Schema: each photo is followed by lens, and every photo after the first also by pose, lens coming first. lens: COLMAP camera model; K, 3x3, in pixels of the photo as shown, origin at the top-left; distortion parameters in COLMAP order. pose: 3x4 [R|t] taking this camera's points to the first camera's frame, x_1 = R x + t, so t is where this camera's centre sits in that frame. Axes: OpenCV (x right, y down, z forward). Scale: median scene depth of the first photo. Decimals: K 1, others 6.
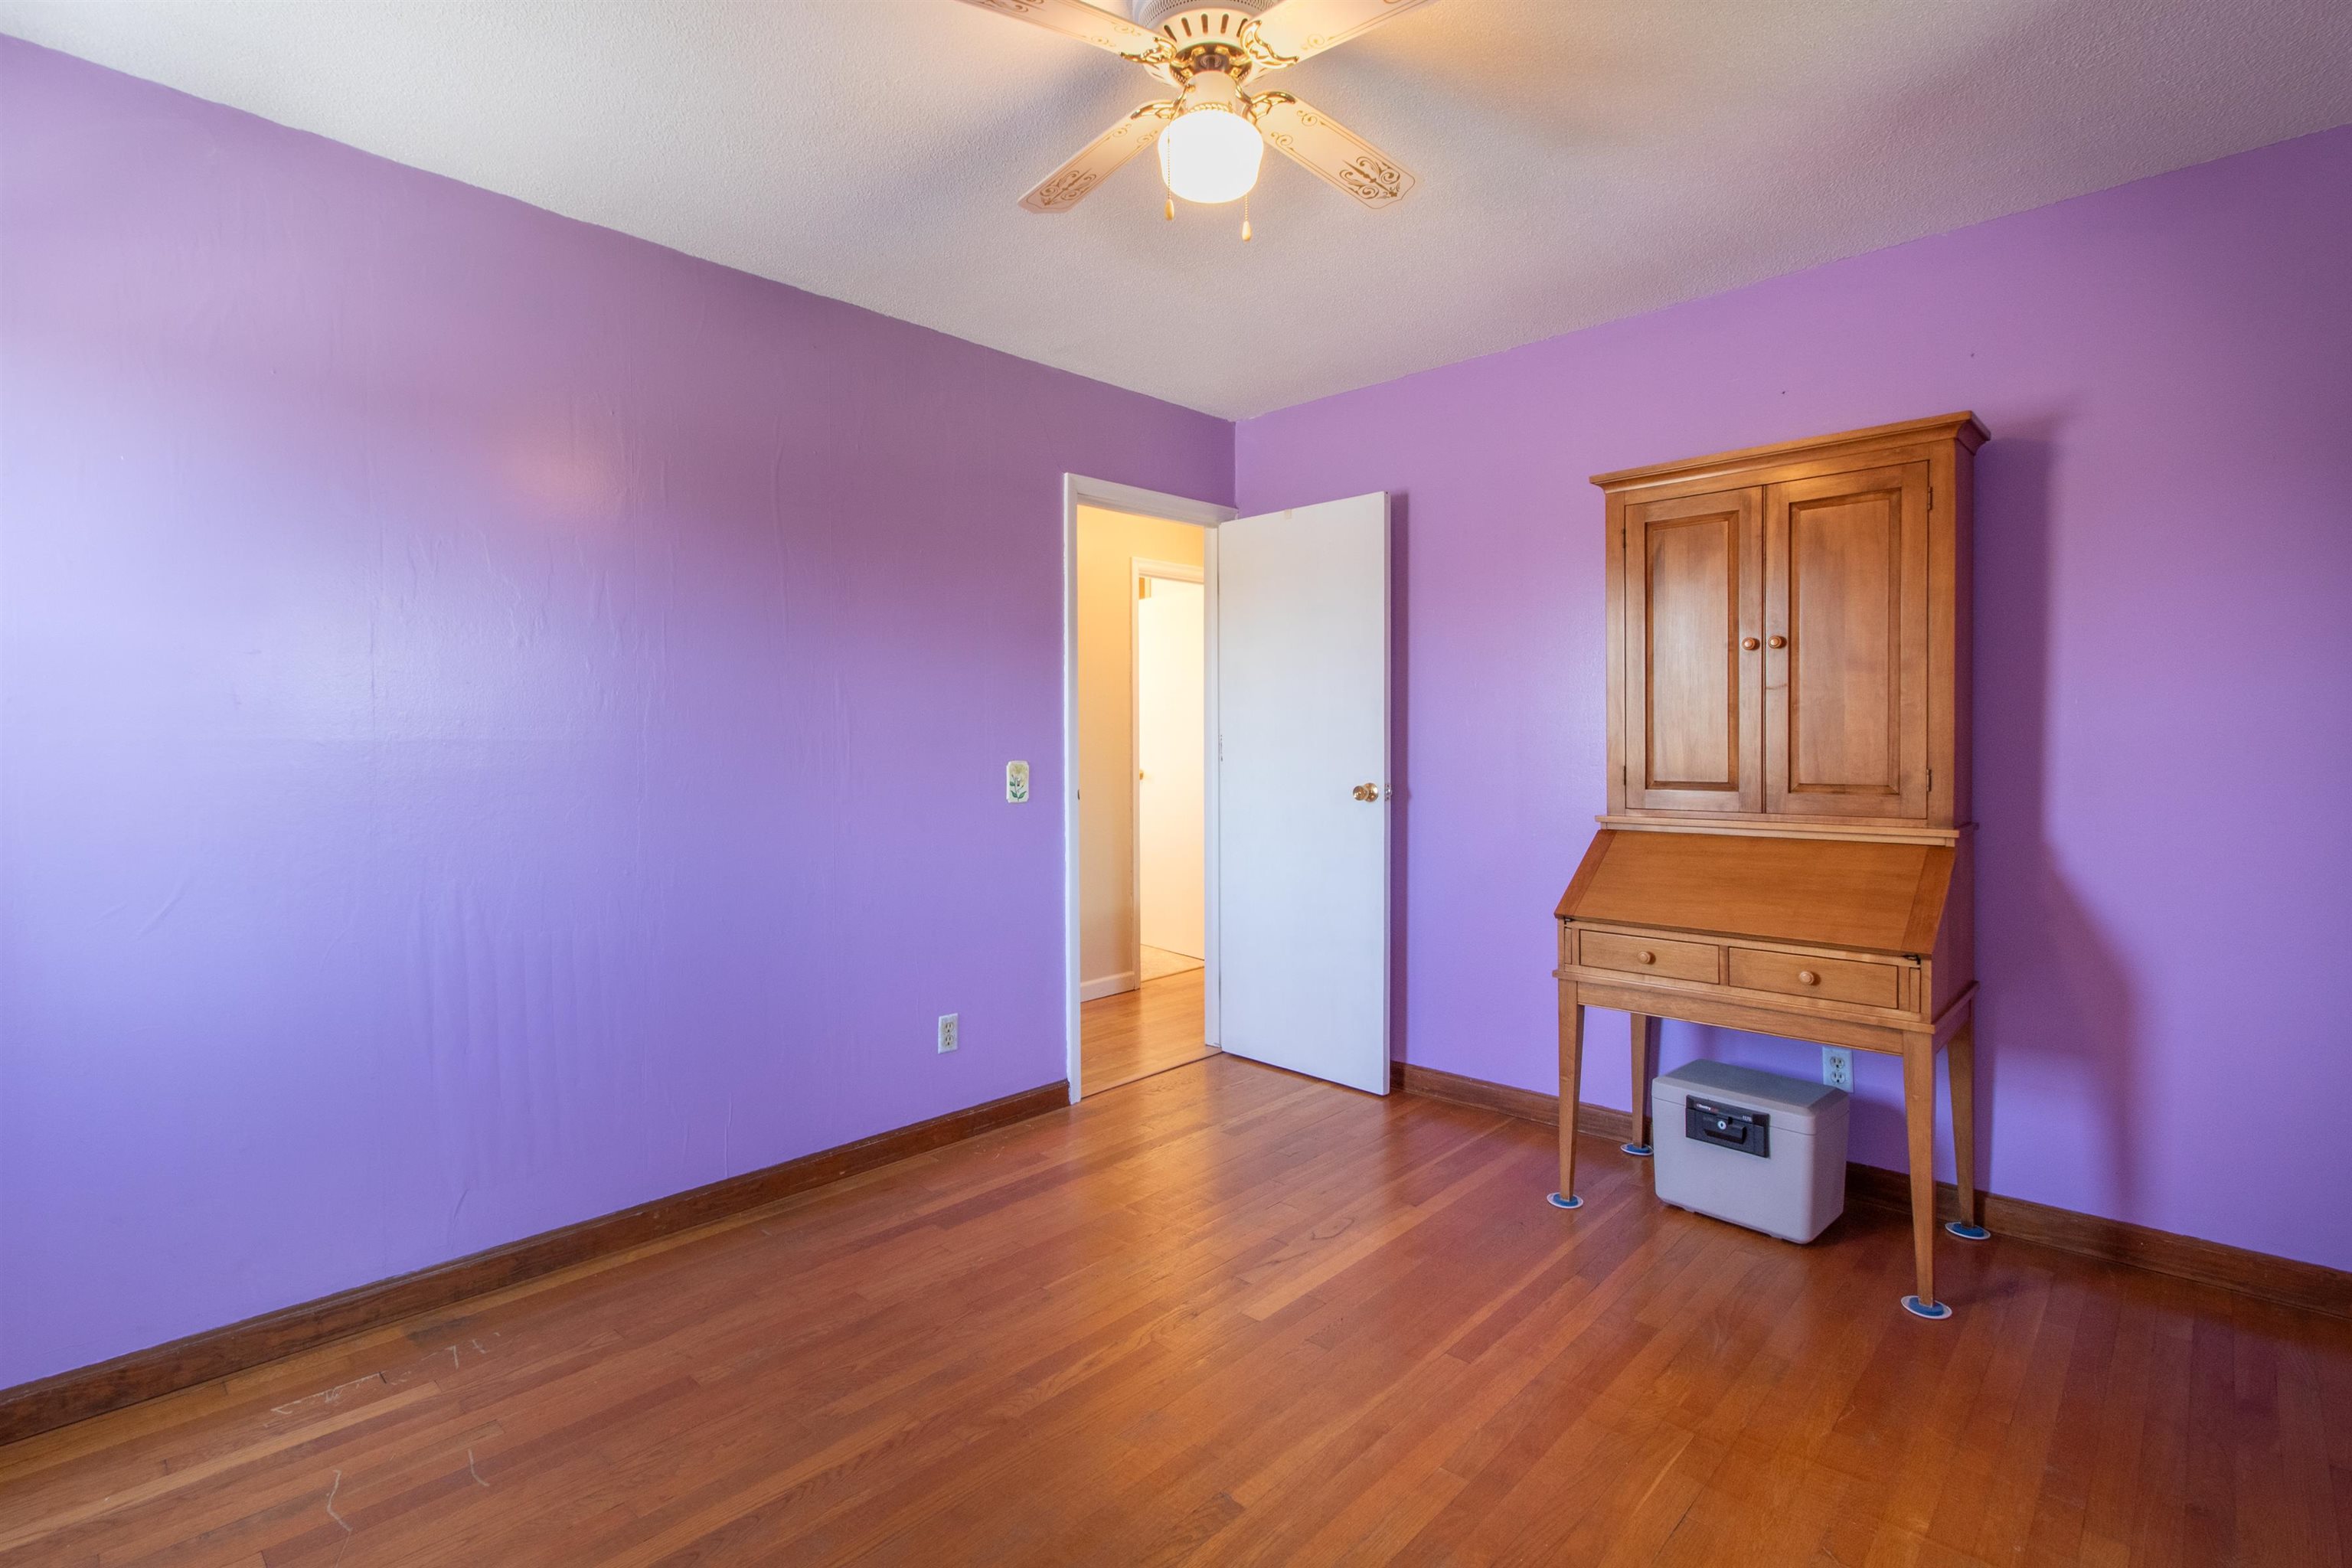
lens RADIAL K [[1093.4, 0, 1174.6], [0, 1093.4, 765.1], [0, 0, 1]] dist [-0.002928, -0.001177]
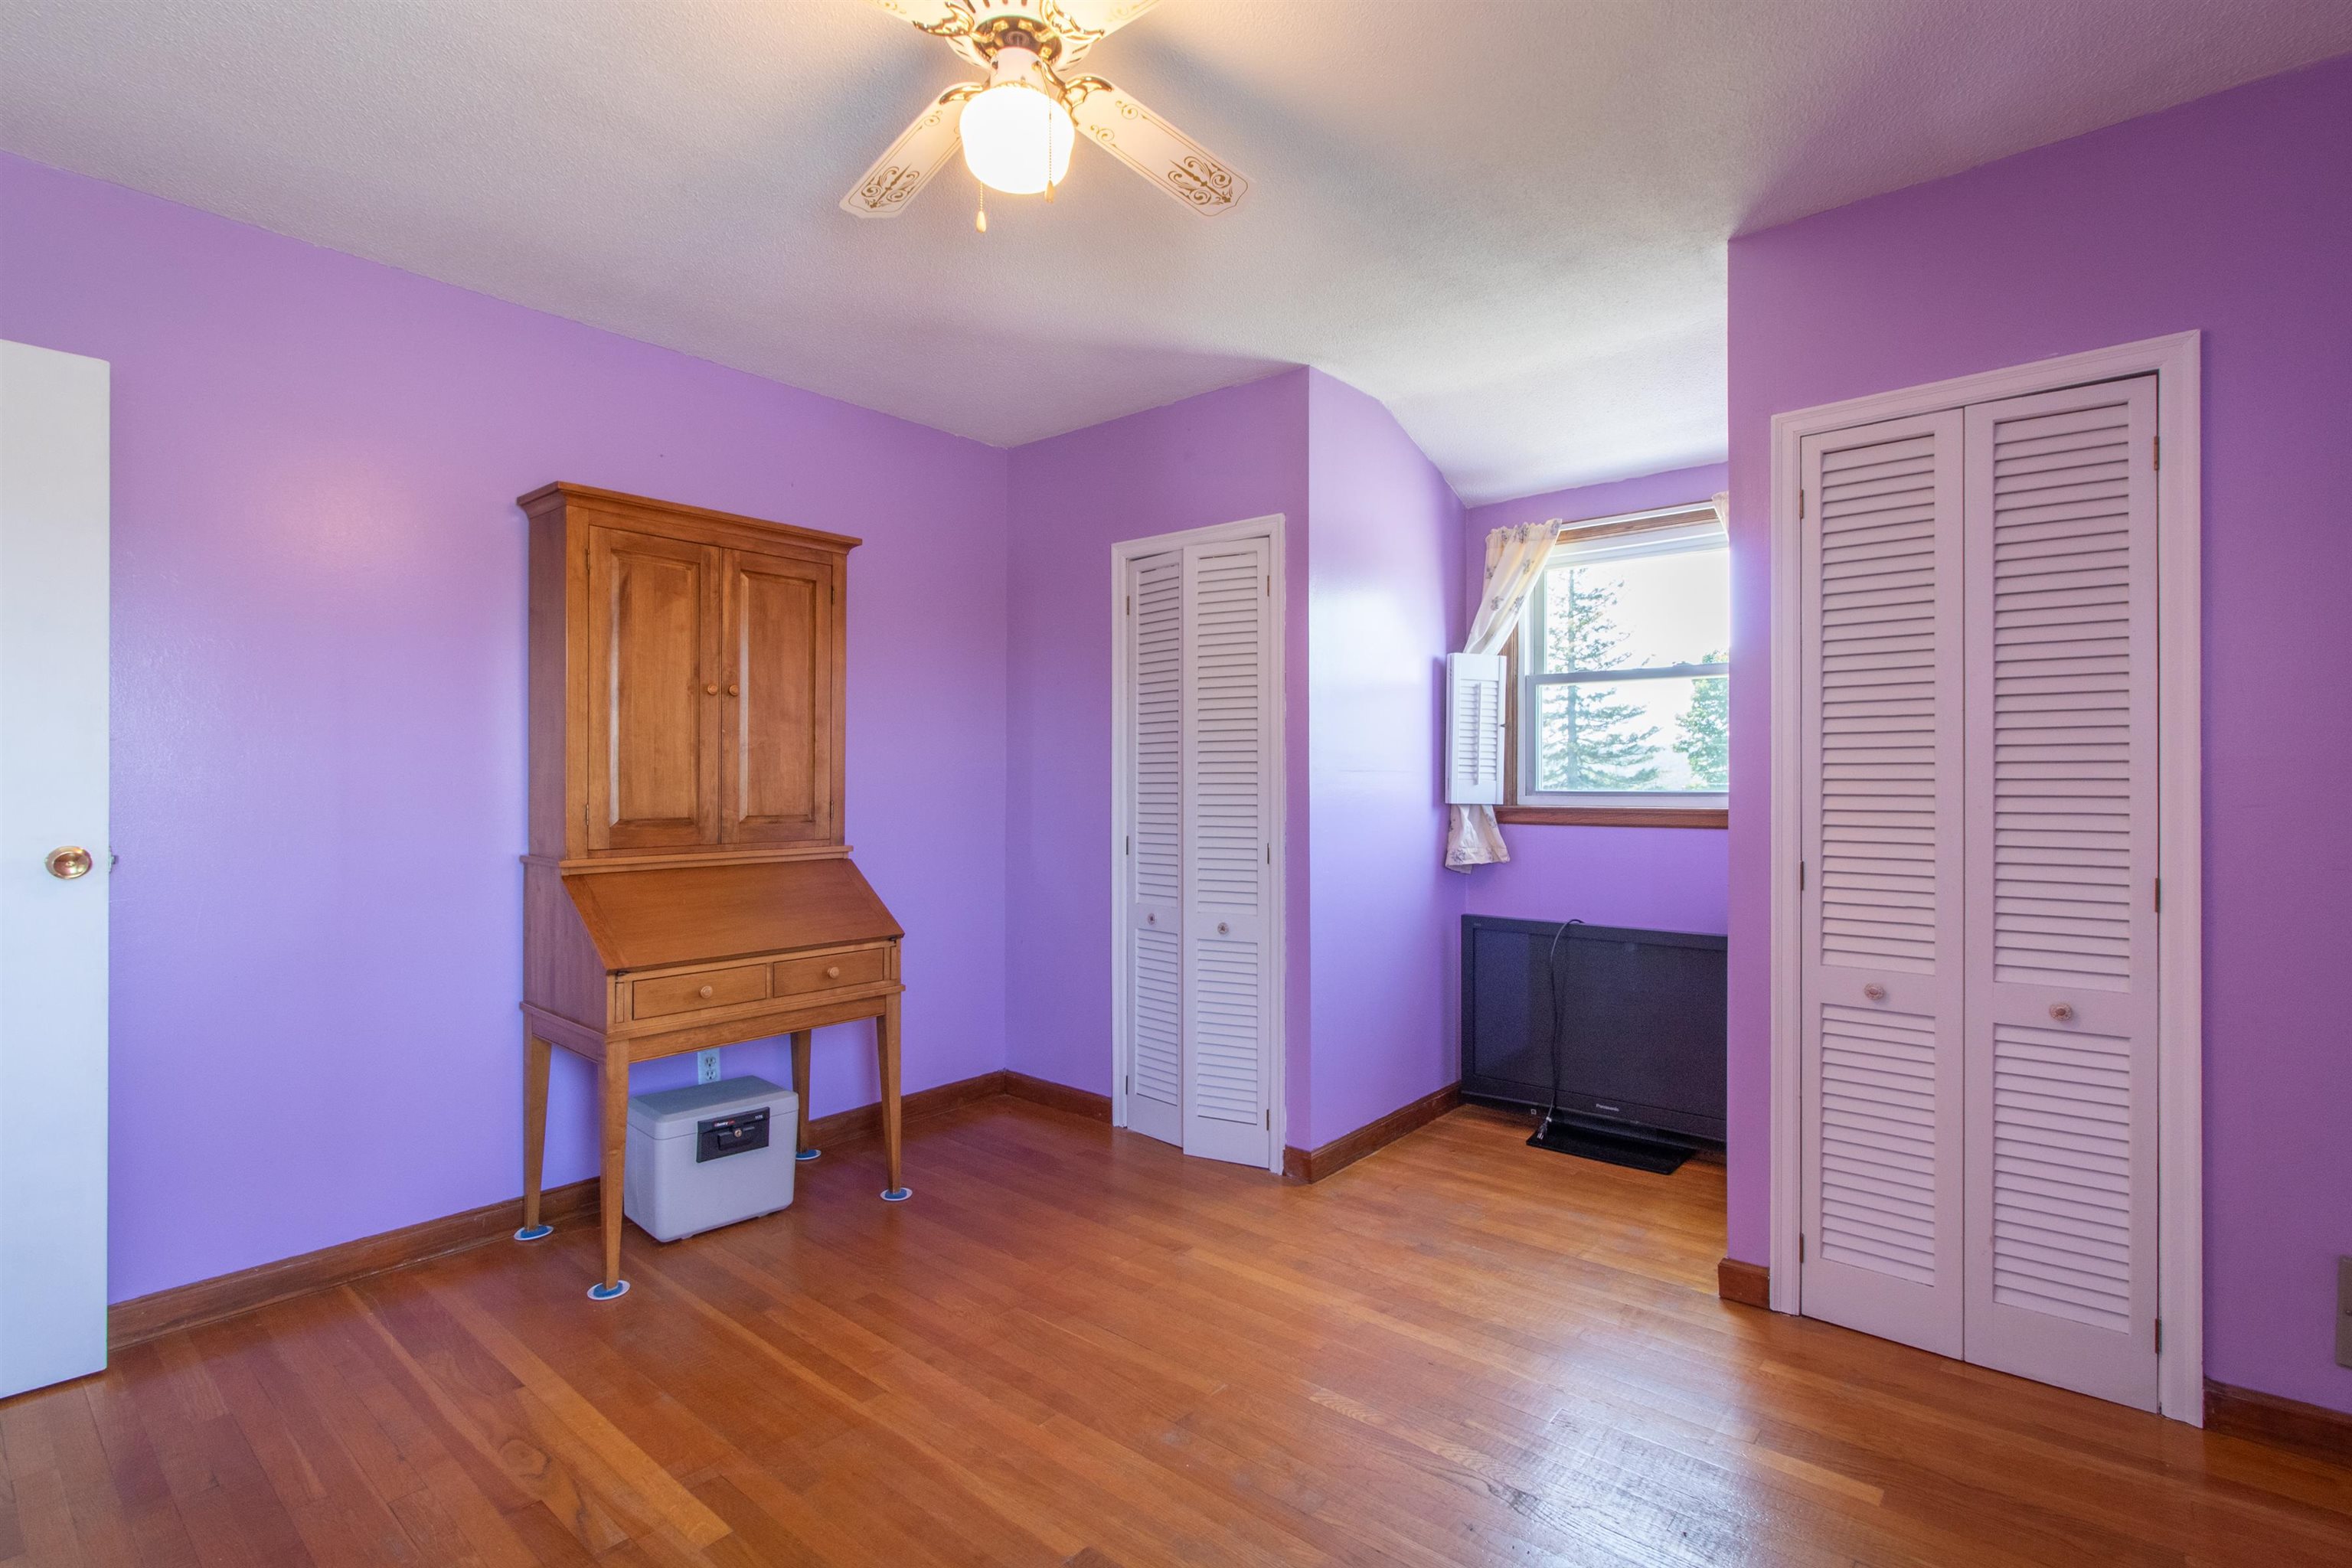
lens RADIAL K [[1093.4, 0, 1176.8], [0, 1093.4, 784.3], [0, 0, 1]] dist [-0.002928, -0.001177]
pose [[-0.055823, 0.001001, 0.998440, -0.624474], [0.017587, 0.999845, -0.000019, -0.009184], [-0.998286, 0.017558, -0.055832, 0.640887]]
